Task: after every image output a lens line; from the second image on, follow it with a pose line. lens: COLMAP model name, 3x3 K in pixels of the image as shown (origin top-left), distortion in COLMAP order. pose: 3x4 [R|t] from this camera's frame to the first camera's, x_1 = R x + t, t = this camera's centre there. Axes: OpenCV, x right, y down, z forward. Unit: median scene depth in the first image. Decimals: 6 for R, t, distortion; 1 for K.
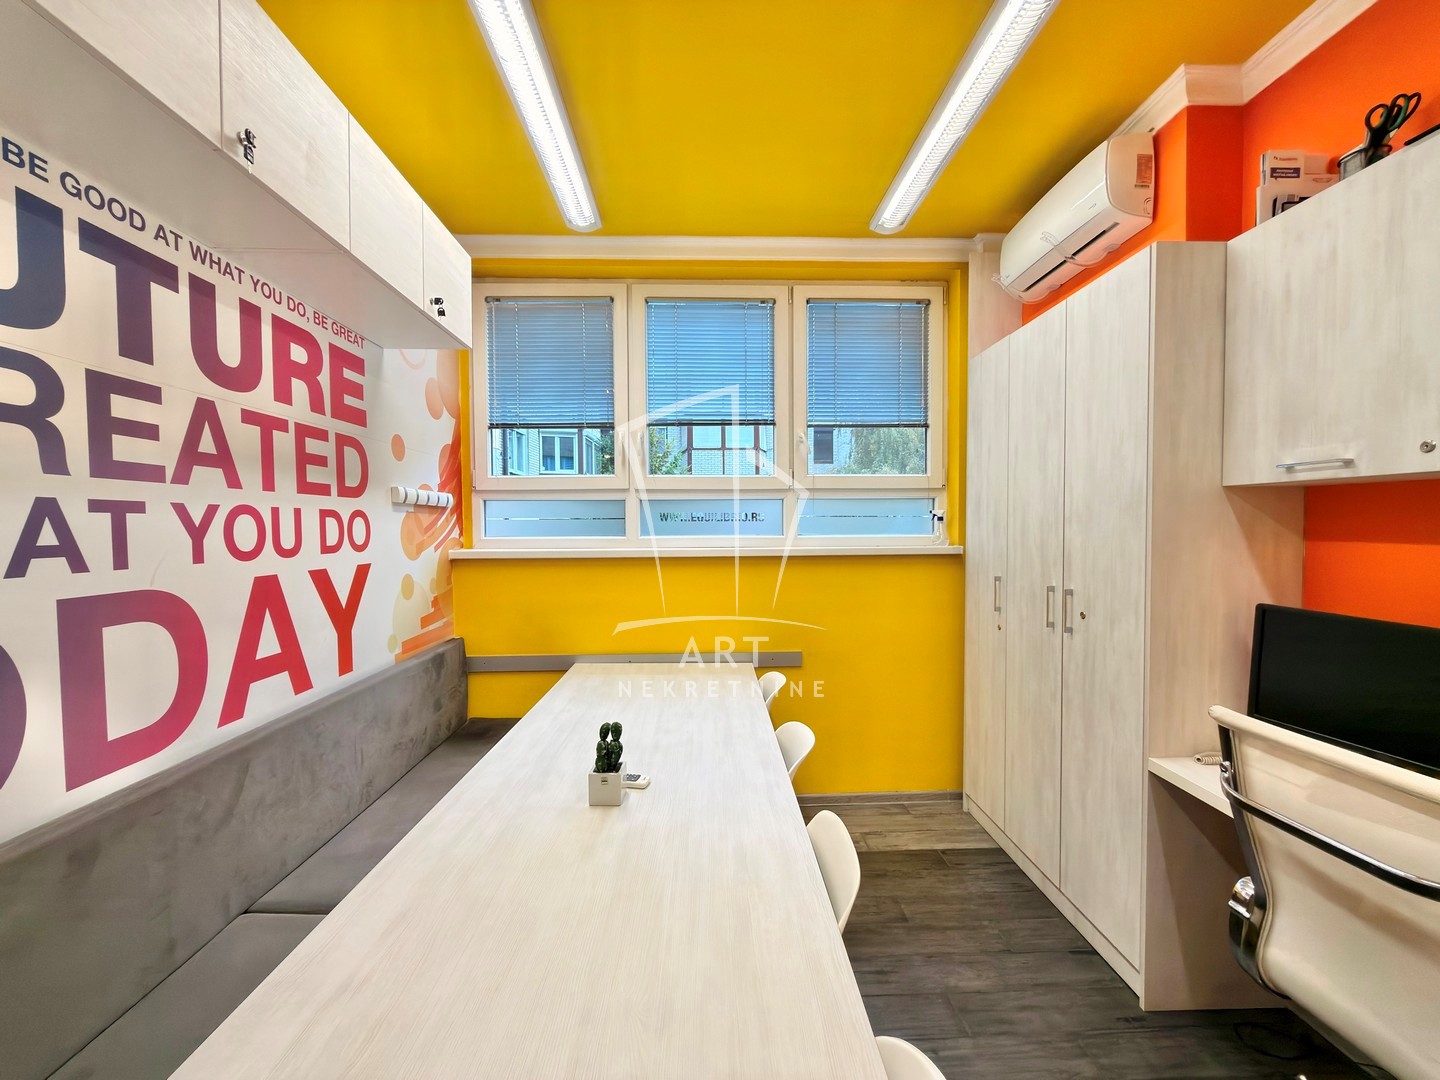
lens RADIAL K [[574.3, 0, 720.0], [0, 574.3, 540.0], [0, 0, 1]] dist [0.000473, 0.000126]
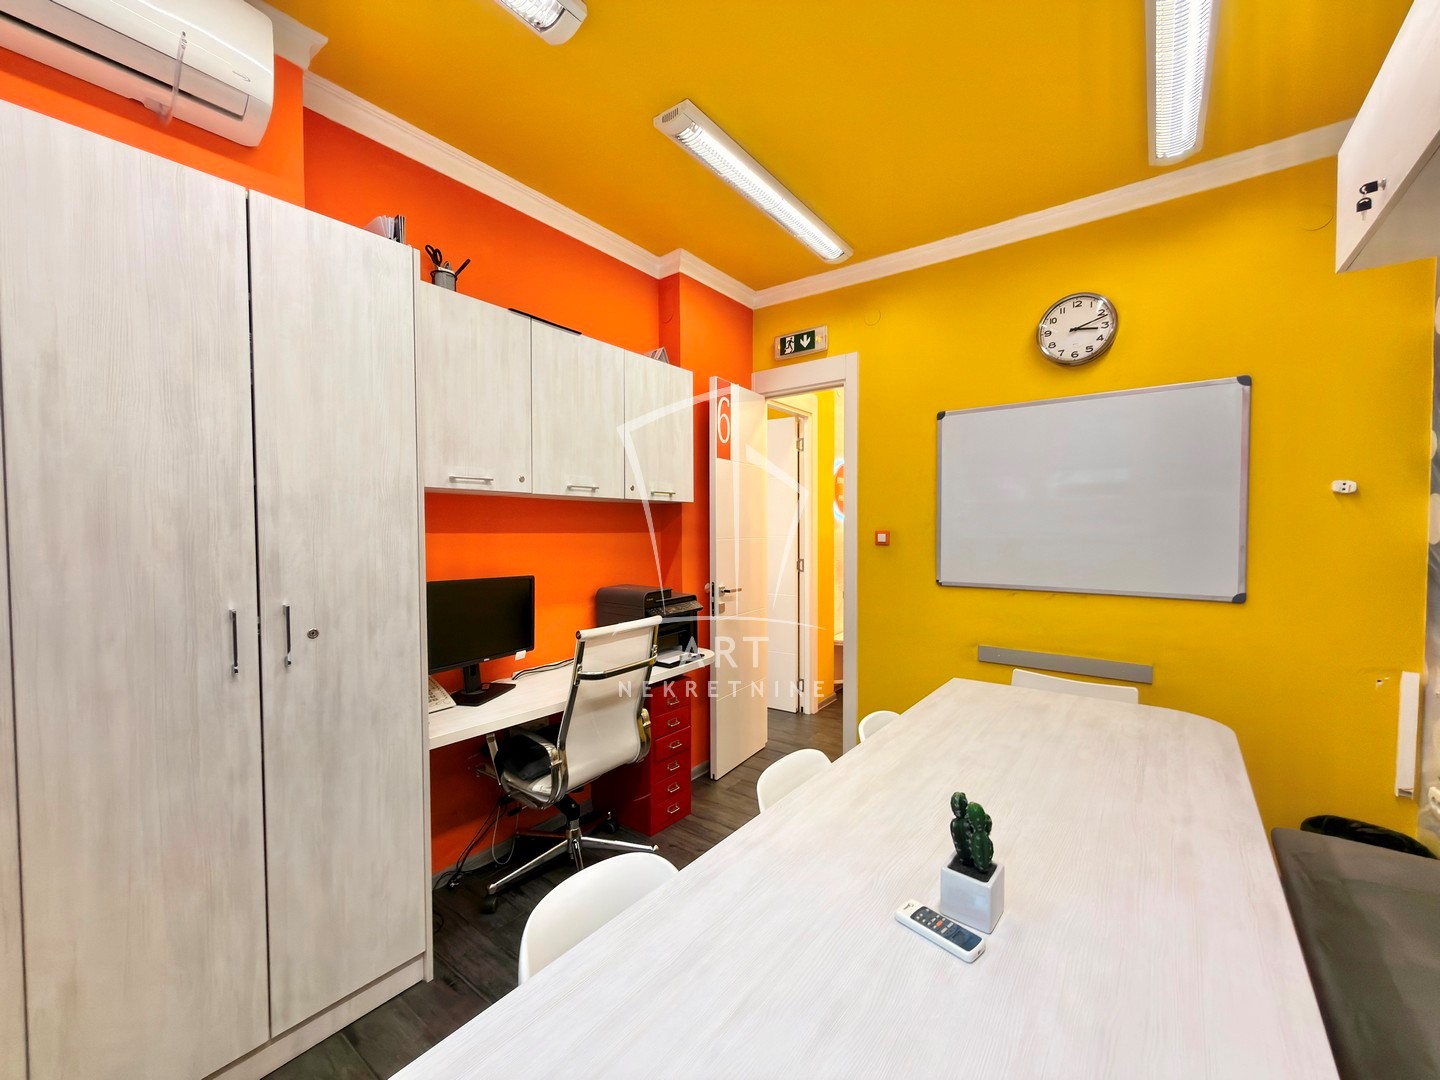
lens RADIAL K [[574.3, 0, 720.0], [0, 574.3, 540.0], [0, 0, 1]] dist [0.000473, 0.000126]
pose [[-0.772738, -0.005689, 0.634699, -0.314272], [0.027410, 0.998728, 0.042324, -0.015672], [-0.634133, 0.050103, -0.771599, 1.358643]]
